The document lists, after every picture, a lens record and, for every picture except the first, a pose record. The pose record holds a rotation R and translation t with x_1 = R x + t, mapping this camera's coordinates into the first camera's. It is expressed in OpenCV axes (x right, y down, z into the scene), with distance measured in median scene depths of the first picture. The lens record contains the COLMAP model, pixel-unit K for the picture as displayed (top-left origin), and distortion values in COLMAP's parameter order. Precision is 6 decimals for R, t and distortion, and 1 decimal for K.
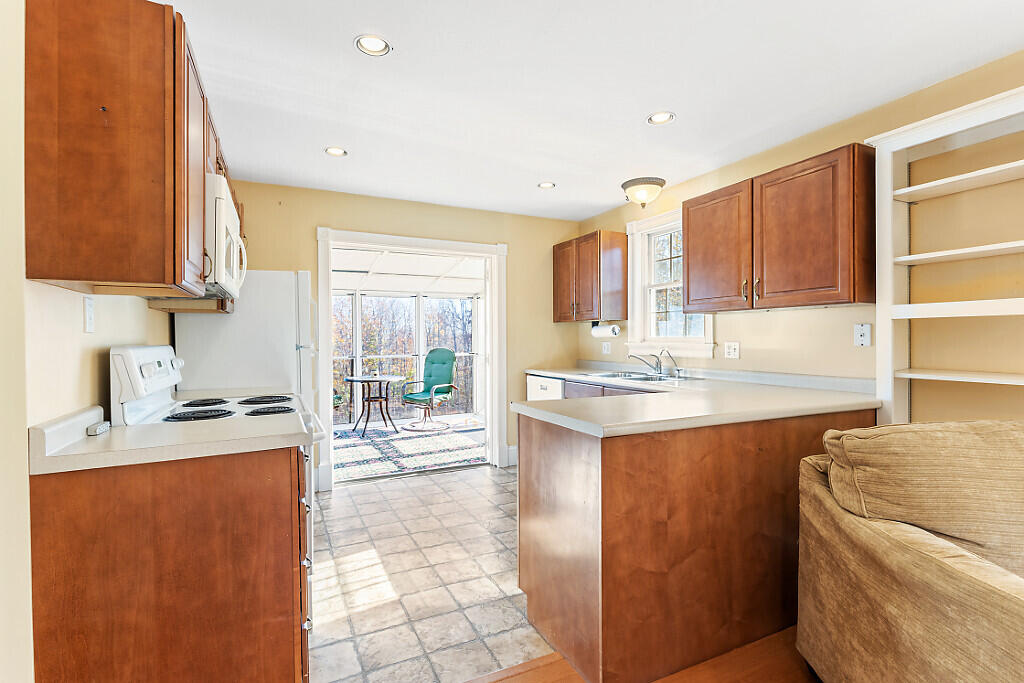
lens RADIAL K [[470.3, 0, 508.4], [0, 470.3, 342.9], [0, 0, 1]] dist [-0.001122, -0.002053]
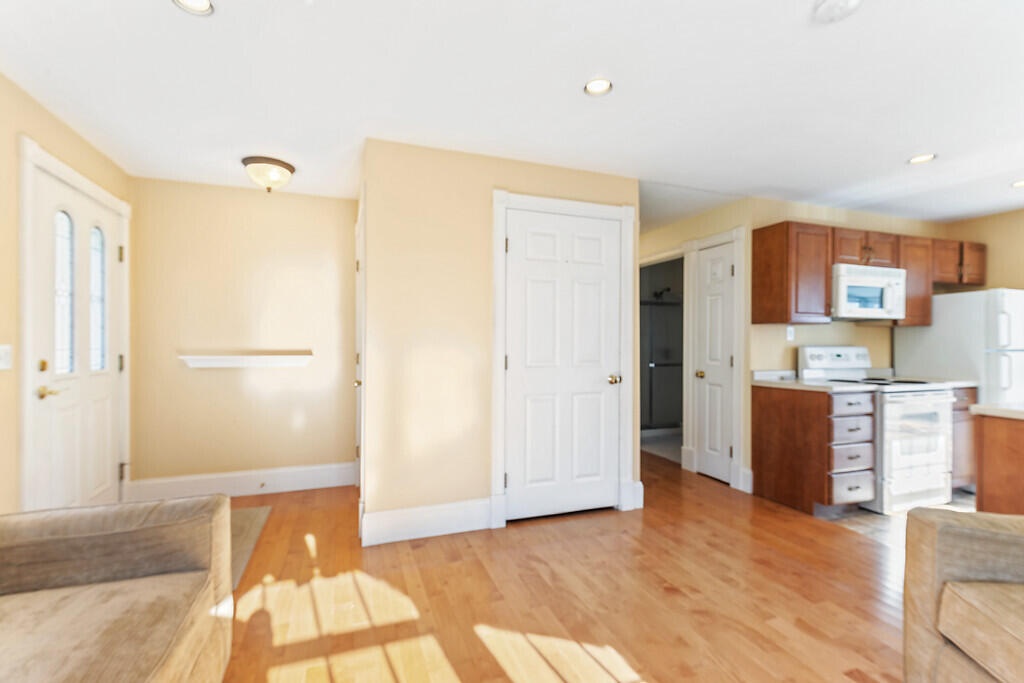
lens RADIAL K [[470.3, 0, 505.9], [0, 470.3, 344.4], [0, 0, 1]] dist [-0.001122, -0.002053]
pose [[-0.097935, 0.008120, -0.995160, 1.295424], [-0.008797, 0.999921, 0.009025, -0.007466], [0.995154, 0.009638, -0.097856, -0.206437]]
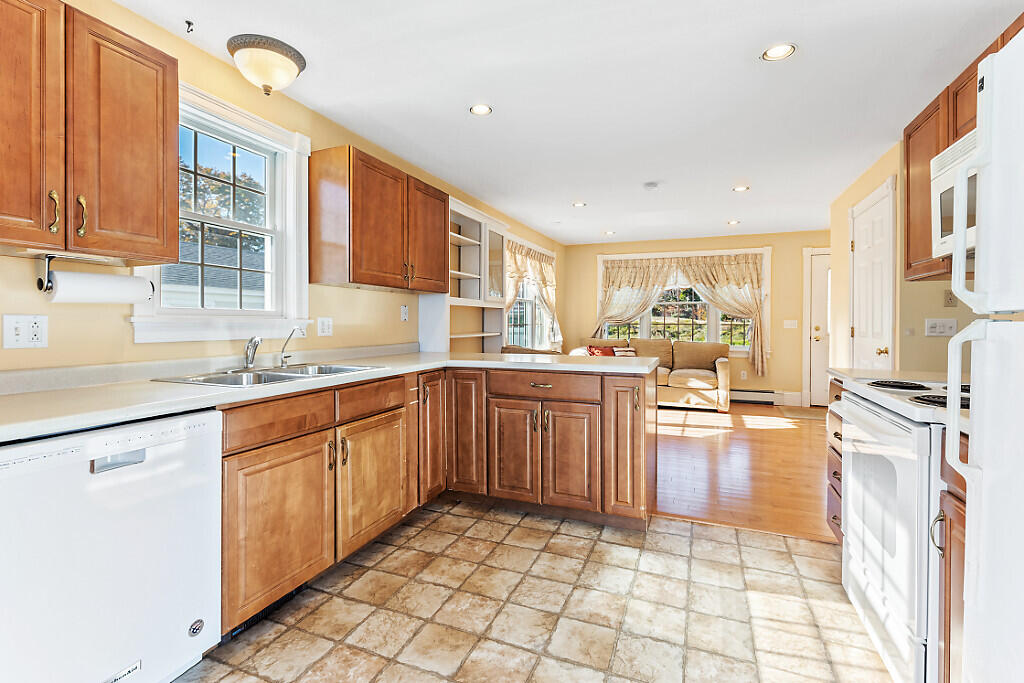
lens RADIAL K [[470.3, 0, 502.9], [0, 470.3, 325.6], [0, 0, 1]] dist [-0.001122, -0.002053]
pose [[-0.654923, -0.001687, 0.755693, -0.640086], [0.005644, 0.999959, 0.007123, 0.014756], [-0.755674, 0.008930, -0.654887, 2.035875]]
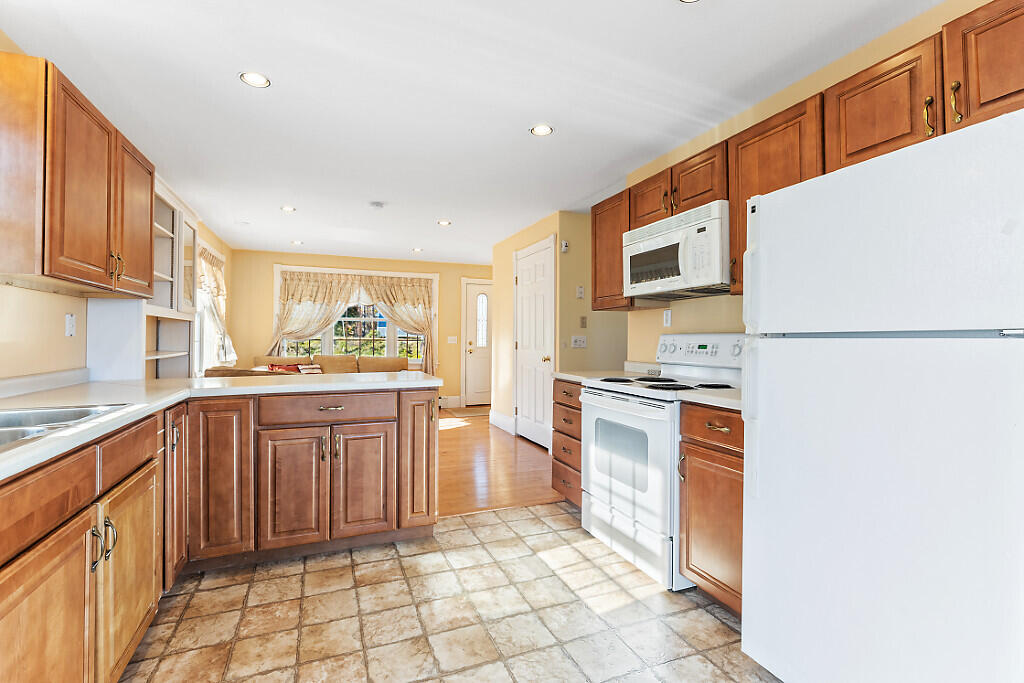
lens RADIAL K [[470.3, 0, 501.7], [0, 470.3, 334.6], [0, 0, 1]] dist [-0.001122, -0.002053]
pose [[-0.996154, 0.005157, 0.087473, -0.264453], [0.004899, 0.999983, -0.003158, 0.011686], [-0.087488, -0.002717, -0.996162, 2.237367]]
